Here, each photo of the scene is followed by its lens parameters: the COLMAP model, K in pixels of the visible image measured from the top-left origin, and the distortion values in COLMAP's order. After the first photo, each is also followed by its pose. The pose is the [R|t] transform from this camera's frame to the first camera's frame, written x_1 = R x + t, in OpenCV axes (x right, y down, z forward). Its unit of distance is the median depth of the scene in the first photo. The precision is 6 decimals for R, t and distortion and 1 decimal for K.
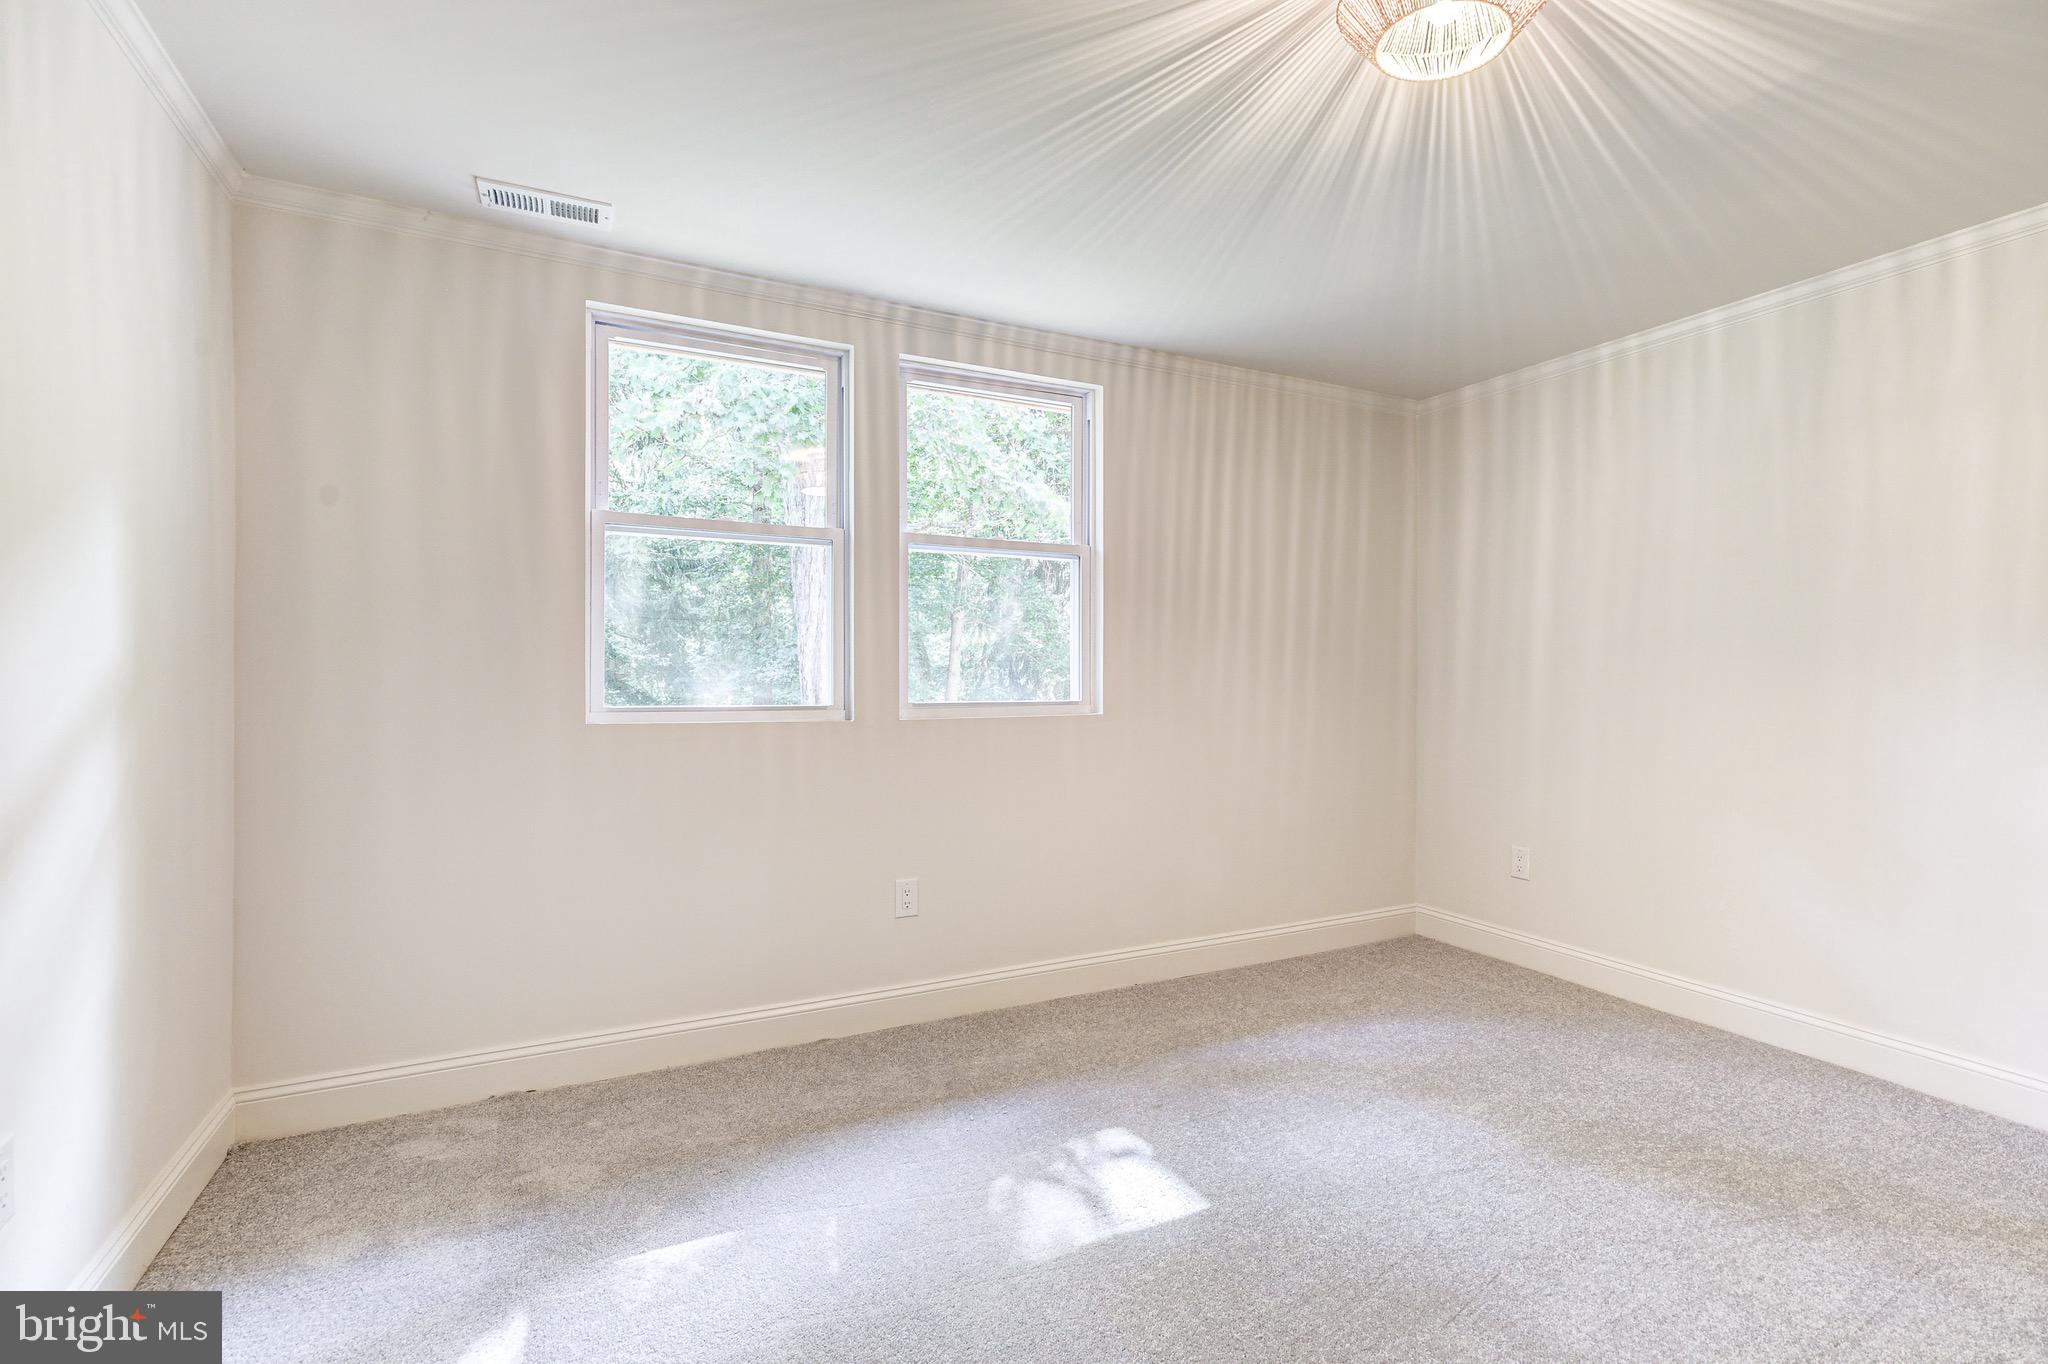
lens RADIAL K [[934.7, 0, 1027.1], [0, 934.7, 675.8], [0, 0, 1]] dist [0.010949, 0.000698]
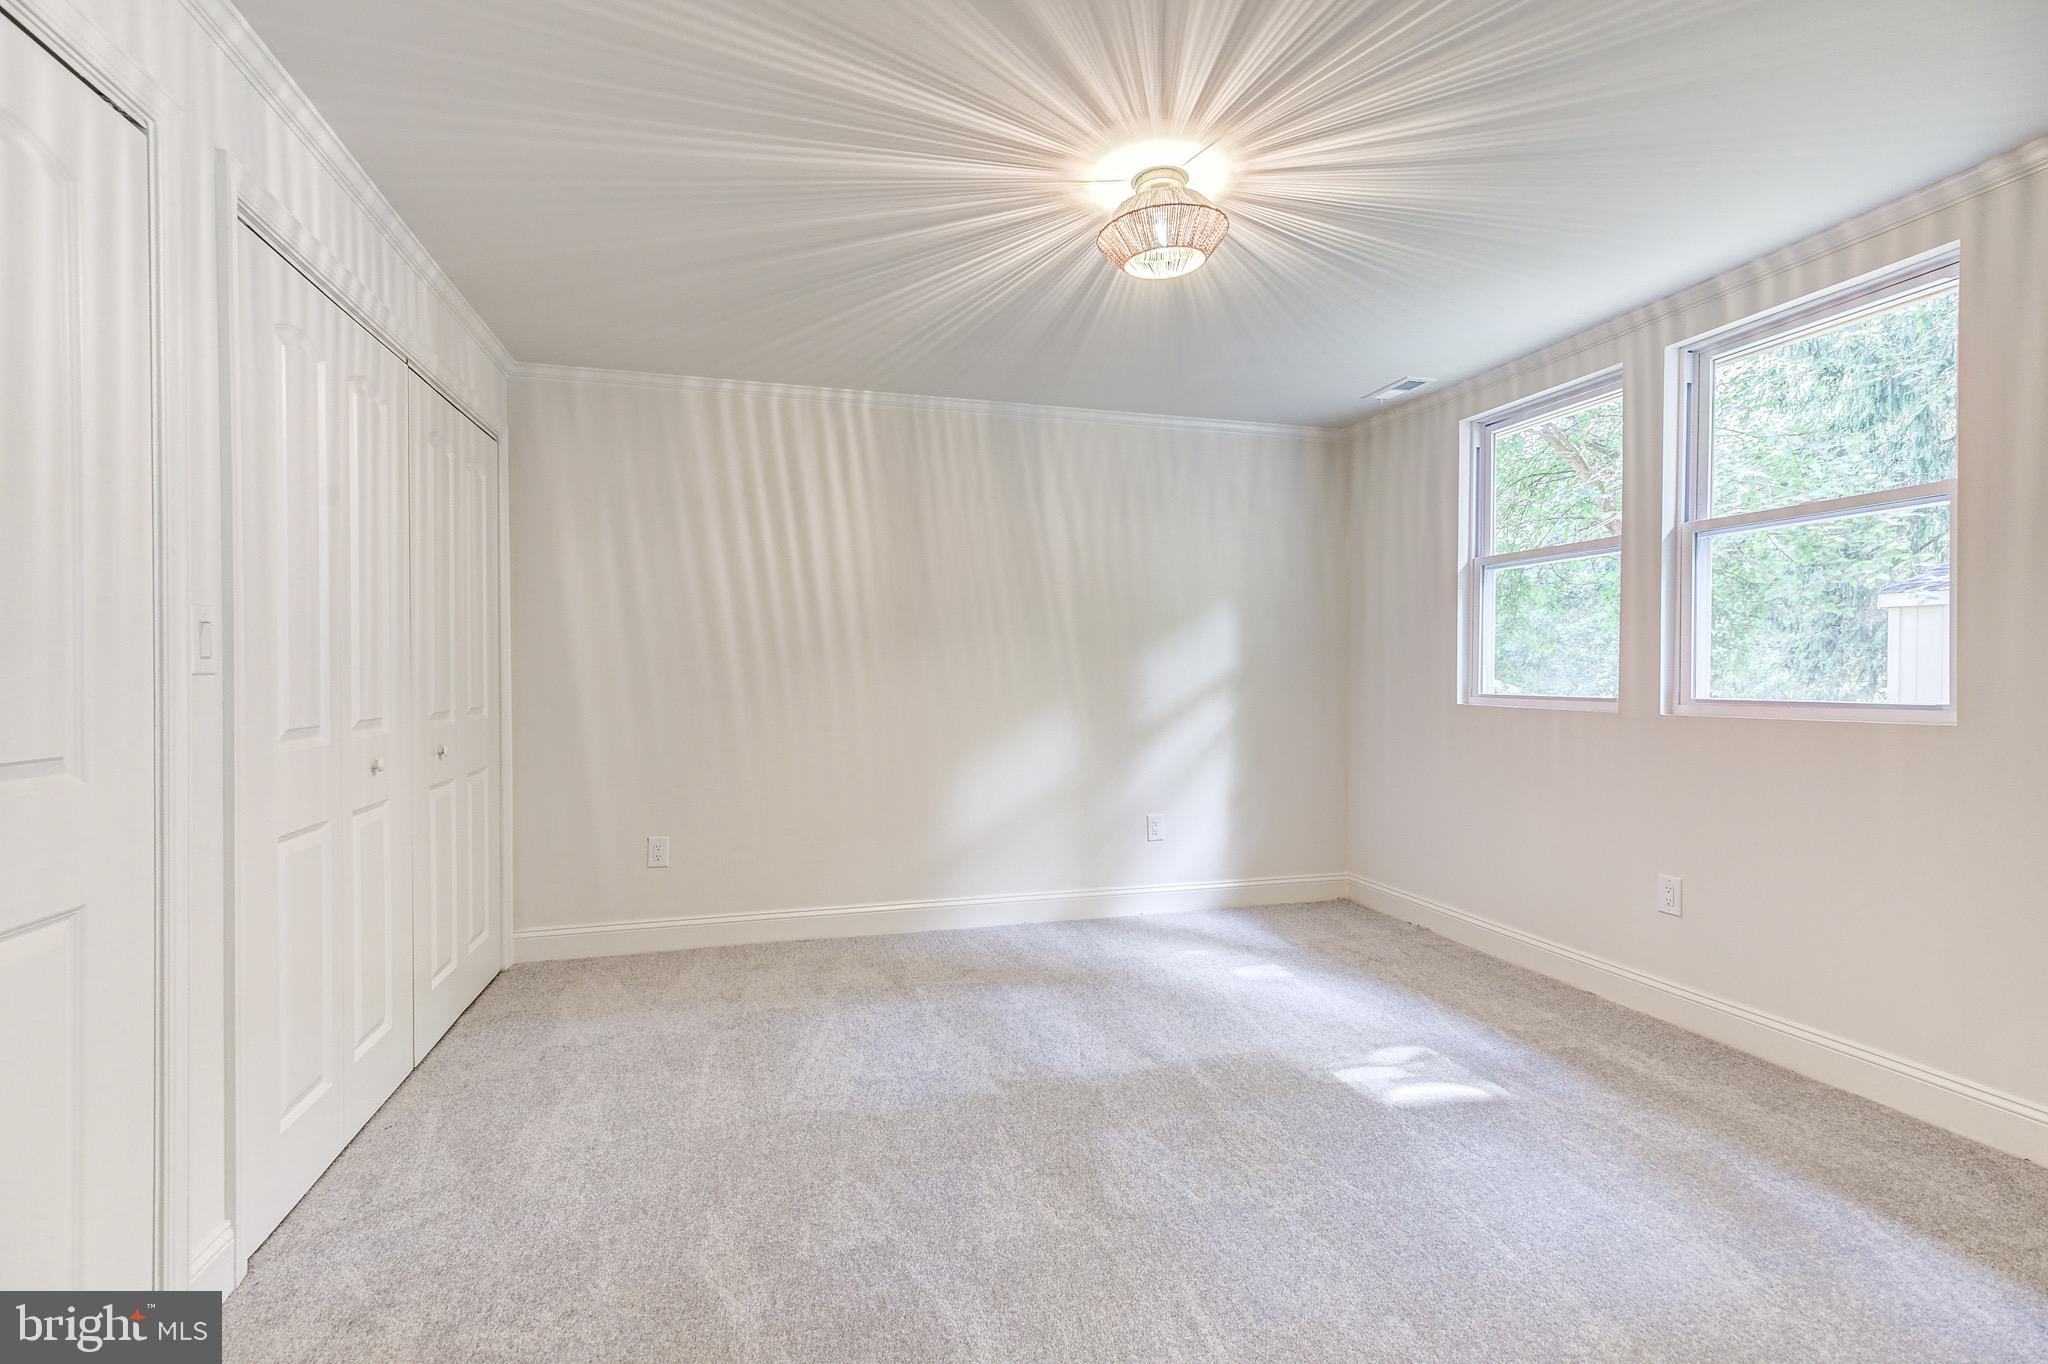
lens RADIAL K [[934.7, 0, 1027.1], [0, 934.7, 675.8], [0, 0, 1]] dist [0.010949, 0.000698]
pose [[-0.186140, 0.006532, -0.982501, 0.974736], [0.009490, 0.999943, 0.004850, -0.006551], [0.982477, -0.008421, -0.186192, 0.516763]]
